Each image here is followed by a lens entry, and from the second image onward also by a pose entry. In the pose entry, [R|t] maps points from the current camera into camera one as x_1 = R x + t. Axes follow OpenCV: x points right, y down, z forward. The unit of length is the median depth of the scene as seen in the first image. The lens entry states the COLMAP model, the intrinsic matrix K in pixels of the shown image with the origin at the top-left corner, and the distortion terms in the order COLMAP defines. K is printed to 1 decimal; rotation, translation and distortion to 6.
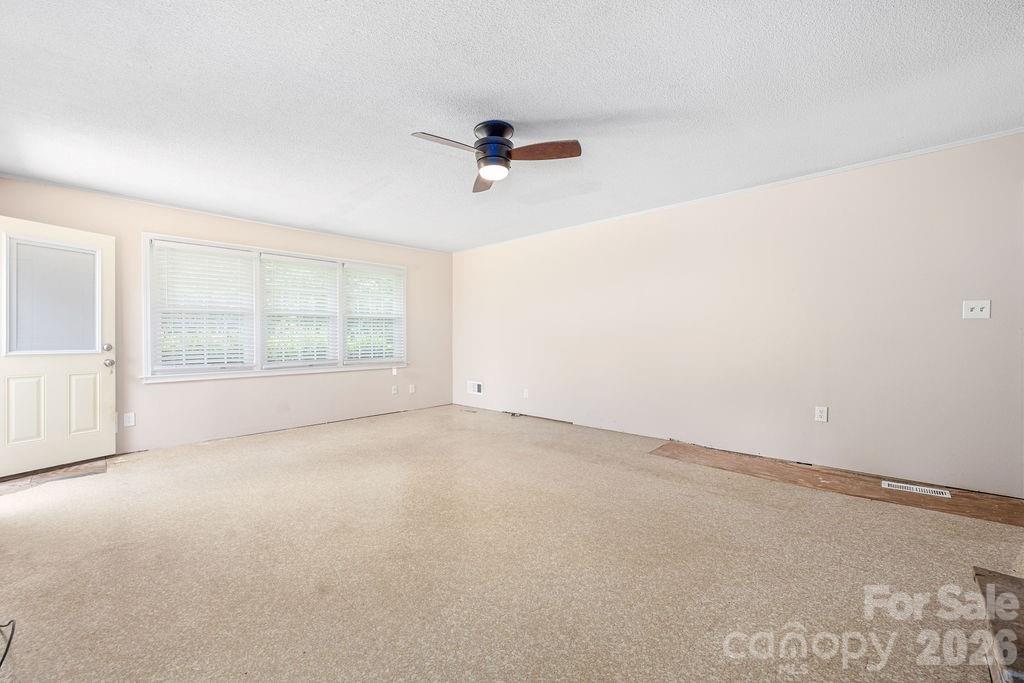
lens RADIAL K [[419.9, 0, 508.5], [0, 419.9, 339.7], [0, 0, 1]] dist [-0.003105, -0.000248]
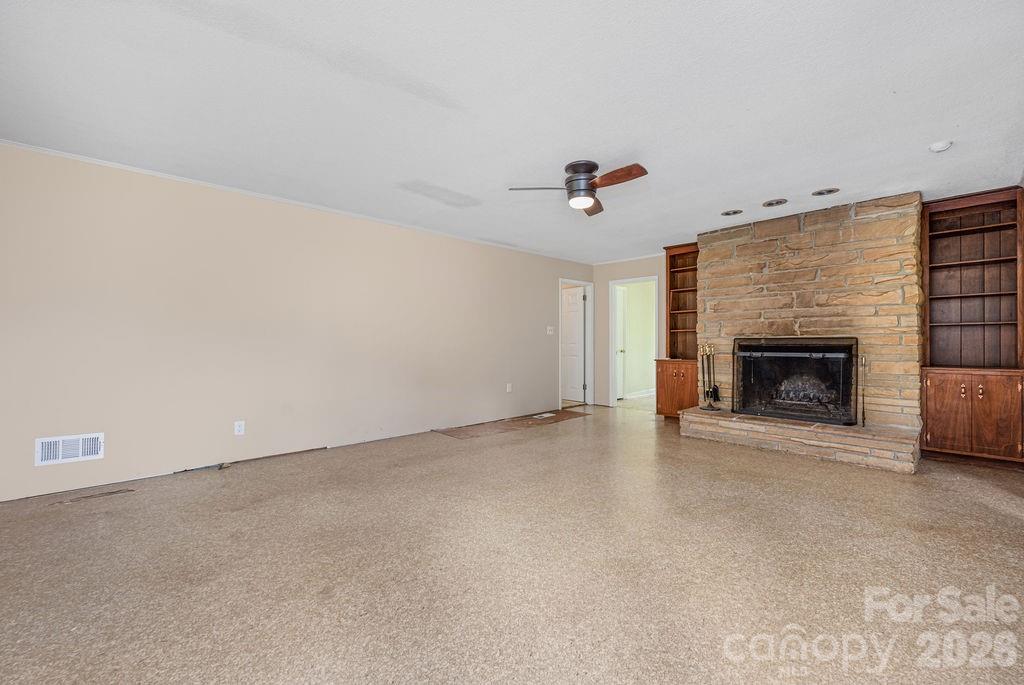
lens RADIAL K [[419.9, 0, 508.5], [0, 419.9, 340.7], [0, 0, 1]] dist [-0.003105, -0.000248]
pose [[0.067313, 0.006802, 0.997709, -1.018988], [0.009234, 0.999930, -0.007440, -0.002491], [-0.997689, 0.009714, 0.067245, 0.925146]]
